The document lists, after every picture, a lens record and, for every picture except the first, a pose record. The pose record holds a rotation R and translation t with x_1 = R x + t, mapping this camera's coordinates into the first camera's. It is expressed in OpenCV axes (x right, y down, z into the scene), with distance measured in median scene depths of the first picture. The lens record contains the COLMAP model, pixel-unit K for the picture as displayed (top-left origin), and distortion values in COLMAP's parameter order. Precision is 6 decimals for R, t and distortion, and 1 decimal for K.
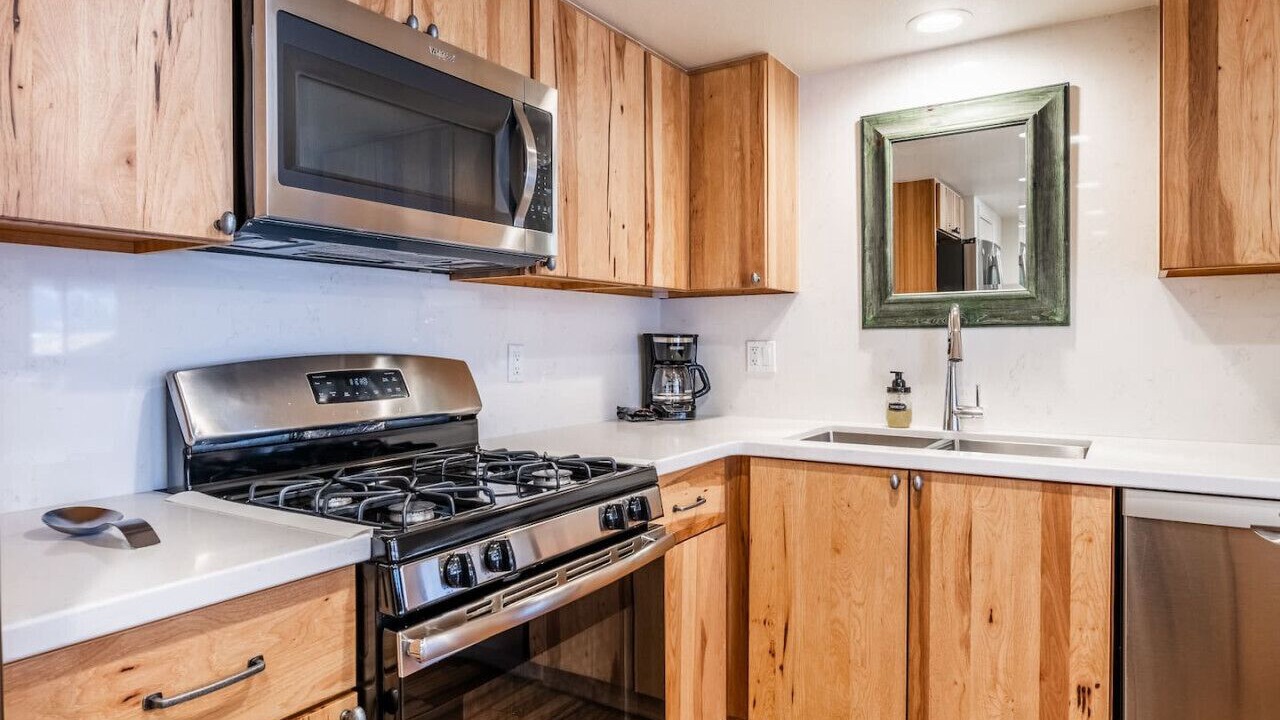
lens RADIAL K [[767.0, 0, 641.9], [0, 767.0, 350.6], [0, 0, 1]] dist [-0.003934, -0.000881]
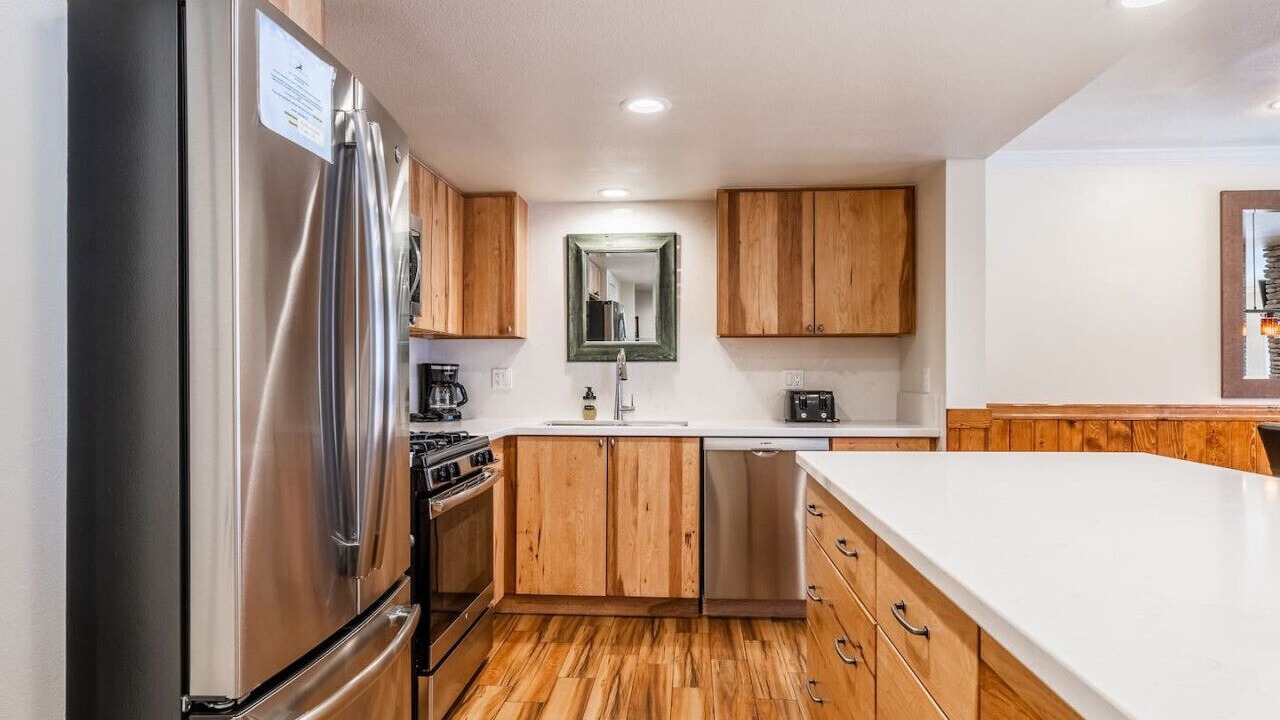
lens RADIAL K [[747.0, 0, 646.8], [0, 747.0, 370.5], [0, 0, 1]] dist [-0.001154, -0.000323]
pose [[0.874705, 0.005712, 0.484621, -0.394290], [0.001898, 0.999882, -0.015212, 0.017508], [-0.484651, 0.014226, 0.874592, -0.566960]]
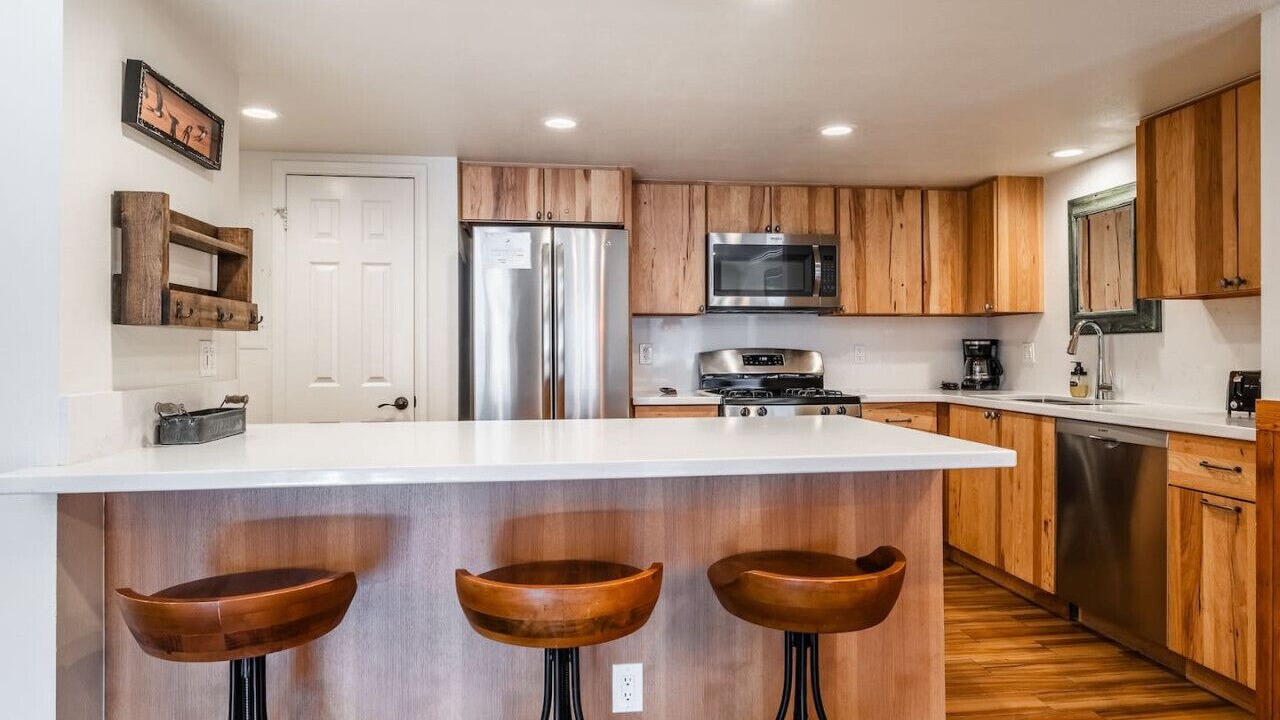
lens RADIAL K [[803.2, 0, 641.0], [0, 803.2, 342.8], [0, 0, 1]] dist [-0.001008, 0.000526]
pose [[0.637147, -0.004675, -0.770728, 1.137928], [-0.009475, 0.999859, -0.013898, 0.021173], [0.770684, 0.016158, 0.637013, -0.828153]]
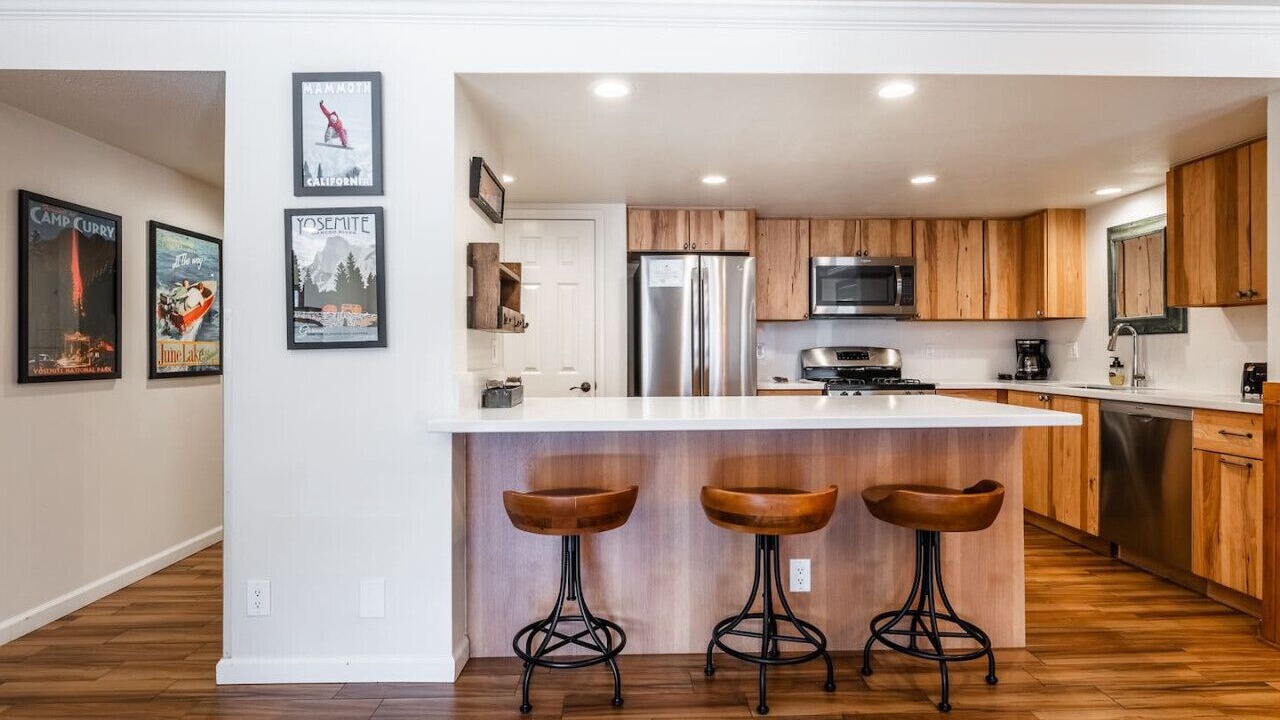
lens RADIAL K [[688.9, 0, 639.8], [0, 688.9, 346.0], [0, 0, 1]] dist [-0.002420, -0.001123]
pose [[0.561430, -0.002703, -0.827520, 1.224788], [-0.010189, 0.999896, -0.010179, 0.032279], [0.827462, 0.014146, 0.561344, -1.124040]]
